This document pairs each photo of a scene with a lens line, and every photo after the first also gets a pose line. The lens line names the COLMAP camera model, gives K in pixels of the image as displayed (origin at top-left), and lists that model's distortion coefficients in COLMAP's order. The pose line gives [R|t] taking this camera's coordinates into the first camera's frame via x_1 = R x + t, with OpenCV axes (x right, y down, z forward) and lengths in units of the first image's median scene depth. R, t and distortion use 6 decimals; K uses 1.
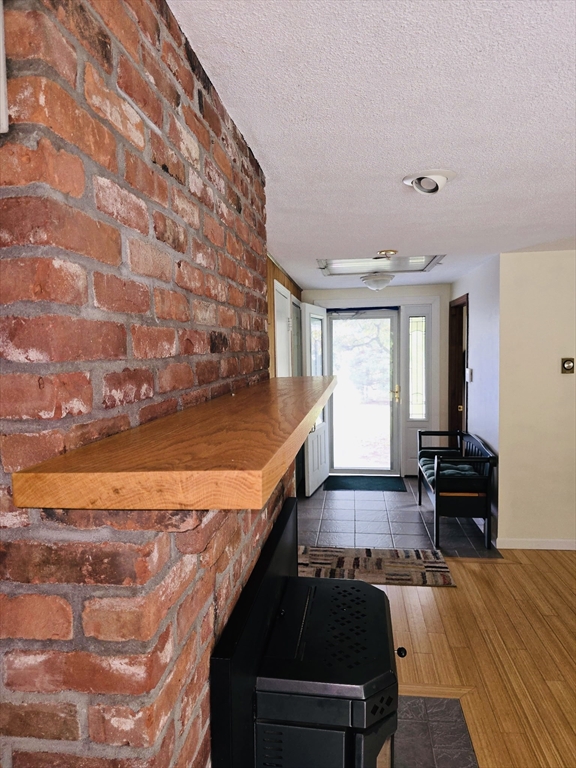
lens RADIAL K [[523.6, 0, 289.0], [0, 523.6, 387.8], [0, 0, 1]] dist [0.013676, -0.000337]
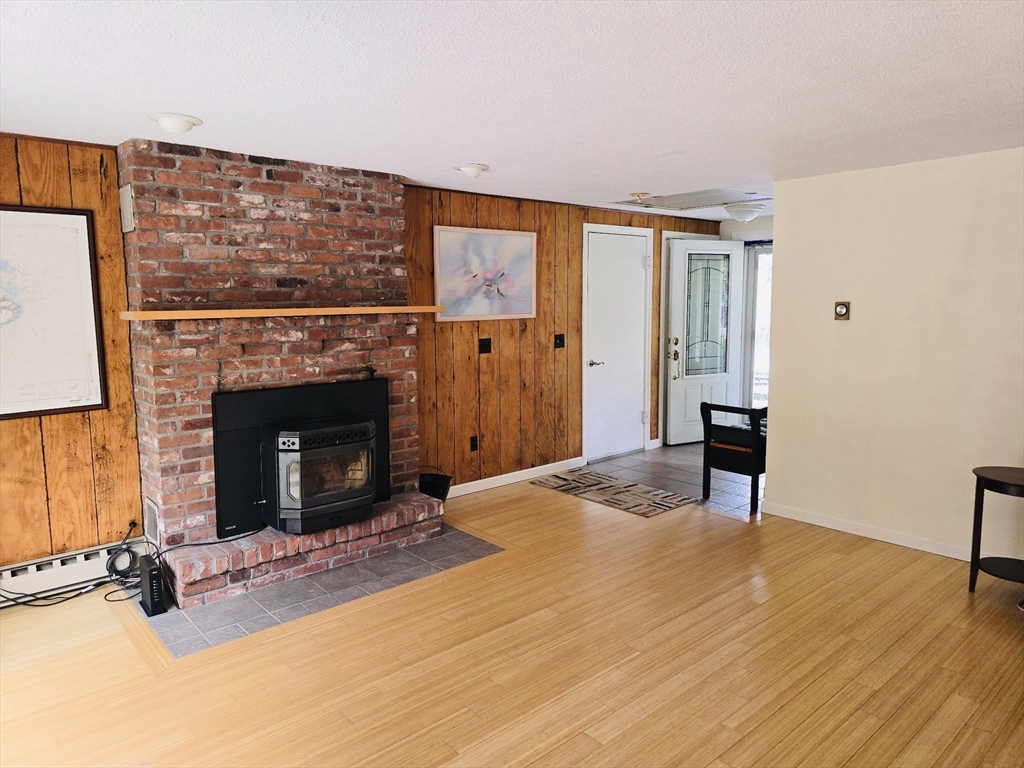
lens RADIAL K [[698.1, 0, 514.1], [0, 698.1, 379.1], [0, 0, 1]] dist [0.013676, -0.000337]
pose [[0.748005, 0.096251, -0.656677, 0.942137], [-0.058929, 0.995152, 0.078738, 0.010035], [0.661072, -0.020199, 0.750051, -0.201605]]
